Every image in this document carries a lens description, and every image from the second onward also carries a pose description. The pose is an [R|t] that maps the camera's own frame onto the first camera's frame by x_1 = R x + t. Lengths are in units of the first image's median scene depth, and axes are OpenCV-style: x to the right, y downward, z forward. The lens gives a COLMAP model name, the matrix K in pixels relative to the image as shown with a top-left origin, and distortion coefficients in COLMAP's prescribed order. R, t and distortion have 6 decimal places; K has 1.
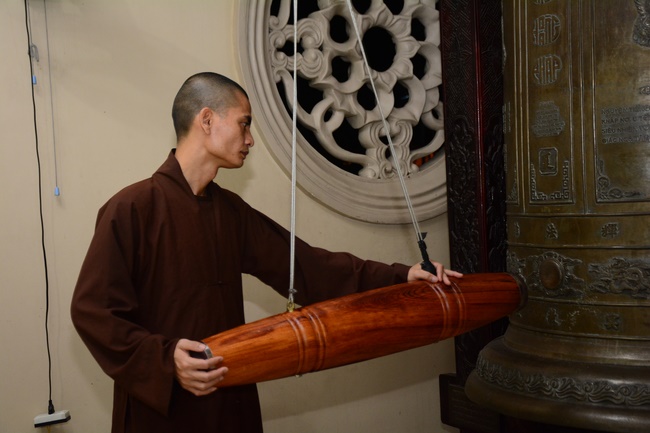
lens RADIAL K [[1207.5, 0, 323.8], [0, 1207.5, 218.0], [0, 0, 1]] dist [0.500642, 0.000000]
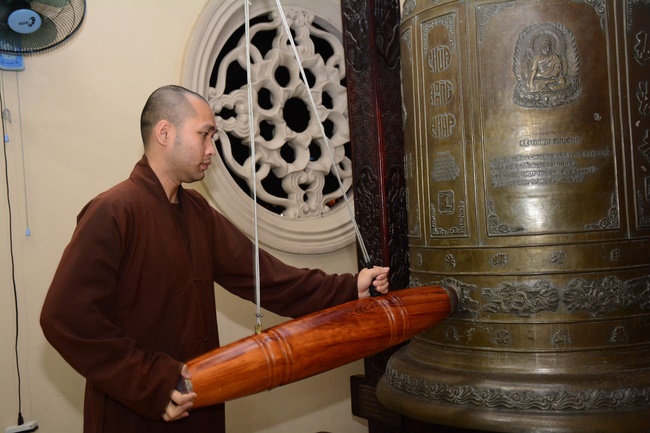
lens RADIAL K [[823.5, 0, 326.0], [0, 823.5, 218.2], [0, 0, 1]] dist [0.106100, 0.000000]
pose [[0.995572, -0.011628, 0.093277, -0.007380], [0.014569, 0.999416, -0.030913, -0.007172], [-0.092863, 0.032135, 0.995160, 0.207799]]
